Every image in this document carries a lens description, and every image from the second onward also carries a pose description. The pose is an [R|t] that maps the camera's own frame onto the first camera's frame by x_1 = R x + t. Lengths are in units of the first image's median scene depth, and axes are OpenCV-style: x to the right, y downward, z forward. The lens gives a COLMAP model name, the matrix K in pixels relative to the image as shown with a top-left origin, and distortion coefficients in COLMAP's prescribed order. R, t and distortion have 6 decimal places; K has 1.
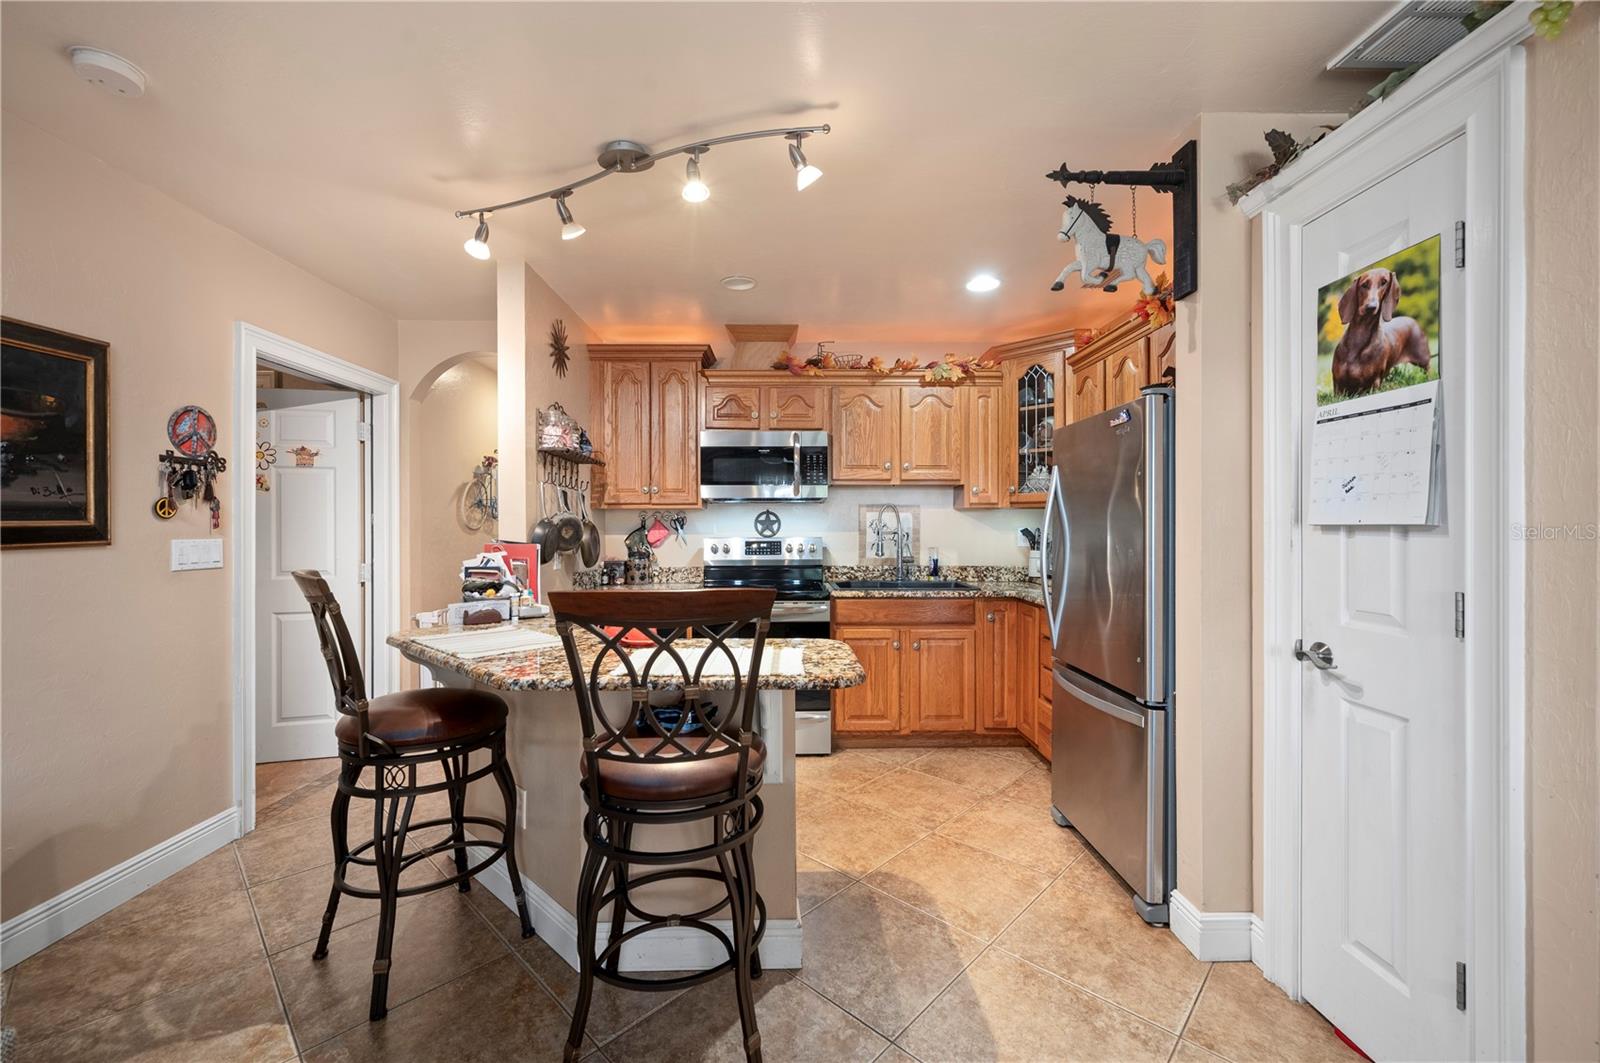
lens RADIAL K [[637.8, 0, 795.2], [0, 637.8, 523.8], [0, 0, 1]] dist [-0.001468, 0.000803]
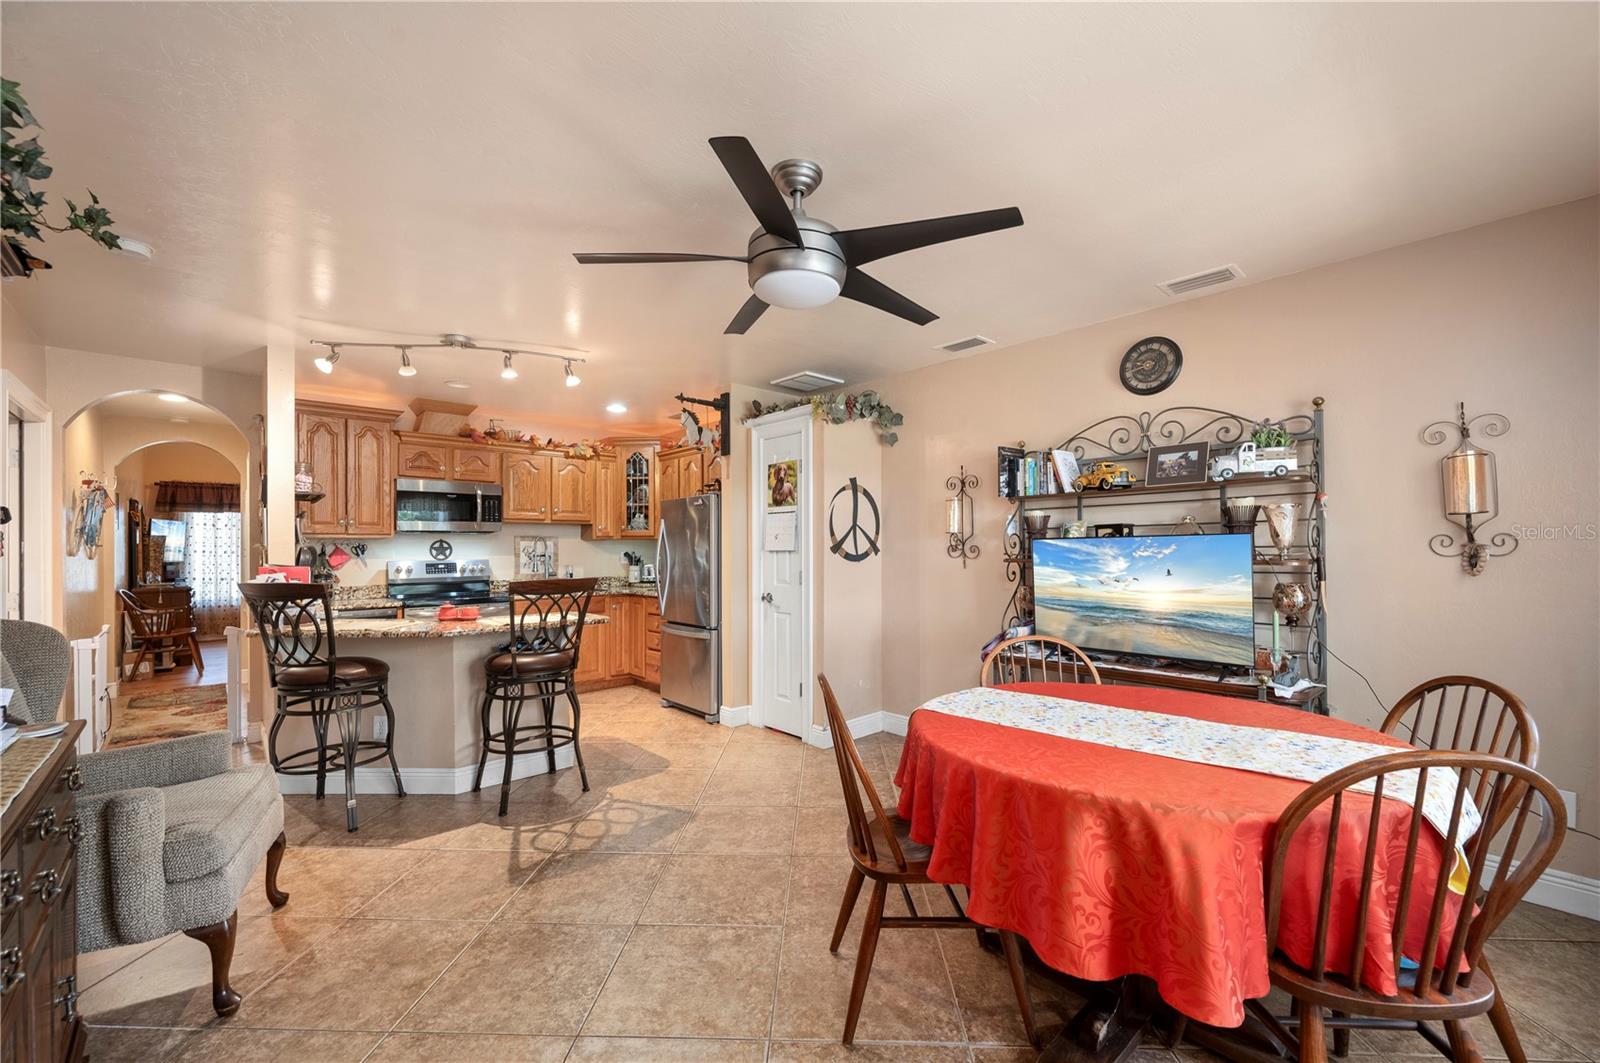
lens RADIAL K [[637.8, 0, 801.3], [0, 637.8, 544.8], [0, 0, 1]] dist [-0.001468, 0.000803]
pose [[0.748058, 0.000637, 0.663633, -0.417050], [0.001622, 0.999995, -0.002789, -0.006540], [-0.663631, 0.003163, 0.748053, -0.534867]]
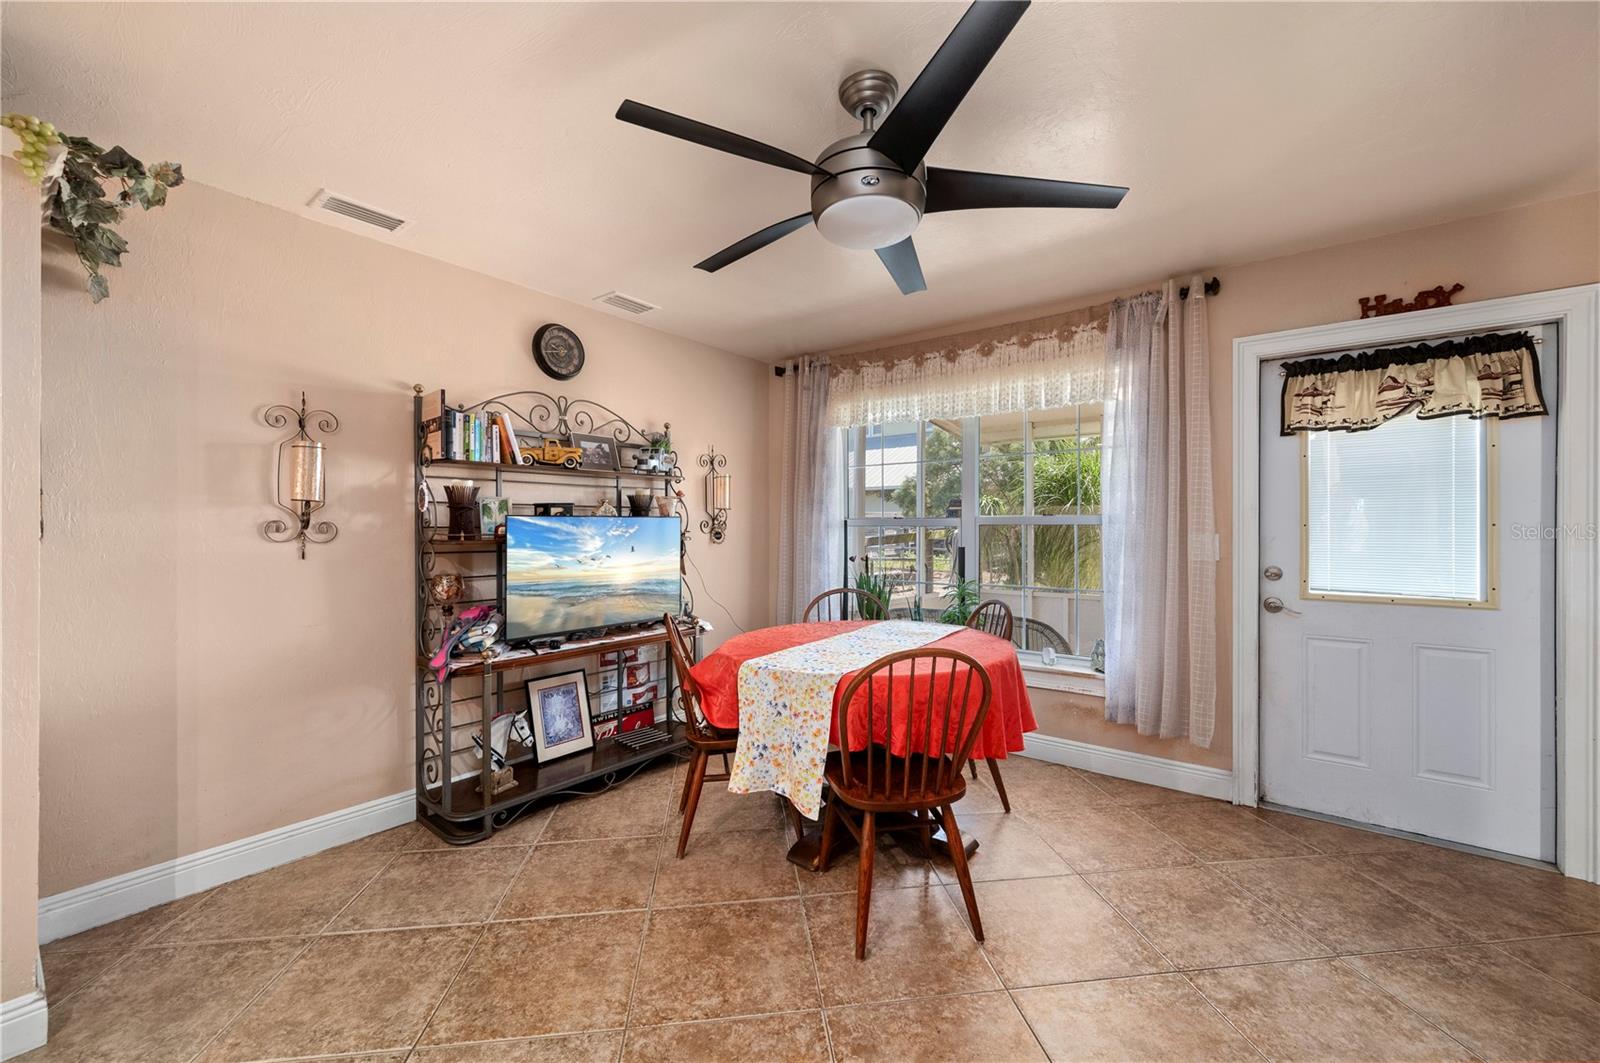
lens RADIAL K [[637.8, 0, 794.5], [0, 637.8, 531.2], [0, 0, 1]] dist [-0.001468, 0.000803]
pose [[-0.777401, -0.000323, 0.629005, -0.306852], [-0.001566, 0.999998, -0.001421, 0.002003], [-0.629003, -0.002090, -0.777400, 0.307402]]
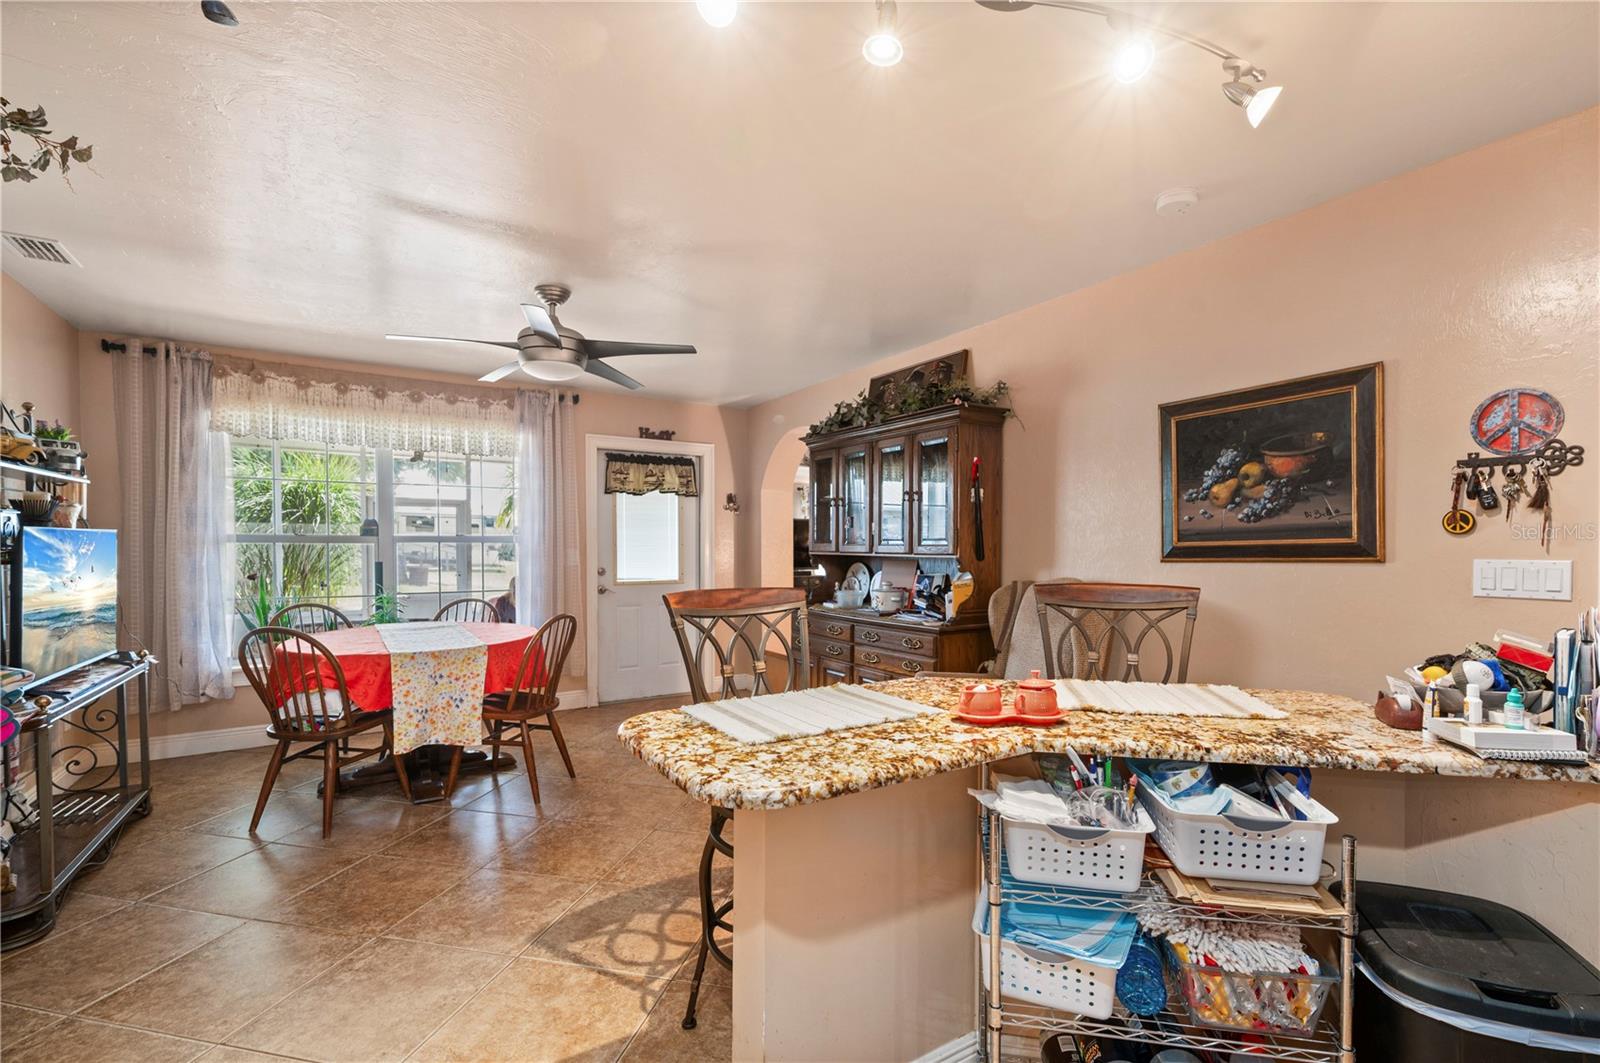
lens RADIAL K [[716.3, 0, 803.0], [0, 716.3, 563.8], [0, 0, 1]] dist [-0.002449, -0.000556]
pose [[-0.851980, 0.012159, -0.523433, 0.171686], [0.002804, 0.999822, 0.018660, 0.007042], [0.523566, 0.014430, -0.851863, 0.872784]]
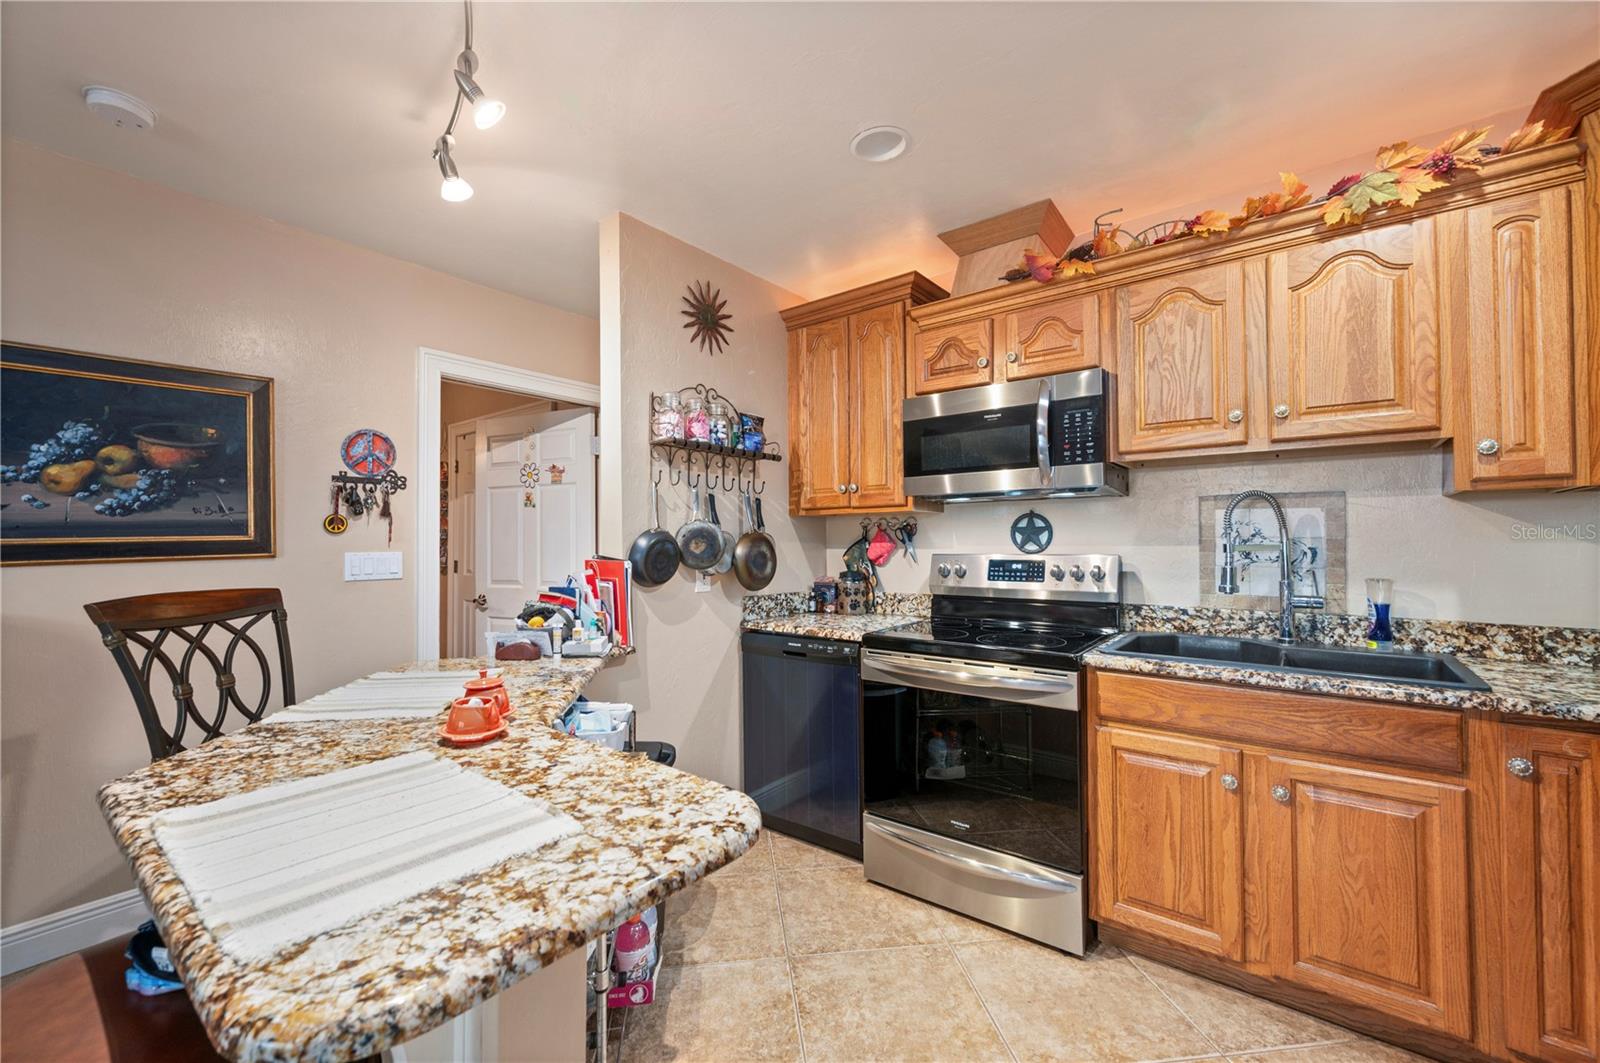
lens RADIAL K [[637.8, 0, 796.7], [0, 637.8, 530.7], [0, 0, 1]] dist [-0.001468, 0.000803]
pose [[0.775916, -0.012215, -0.630718, 0.208132], [0.007867, 0.999922, -0.009687, 0.002837], [0.630788, 0.002555, 0.775951, 0.416495]]
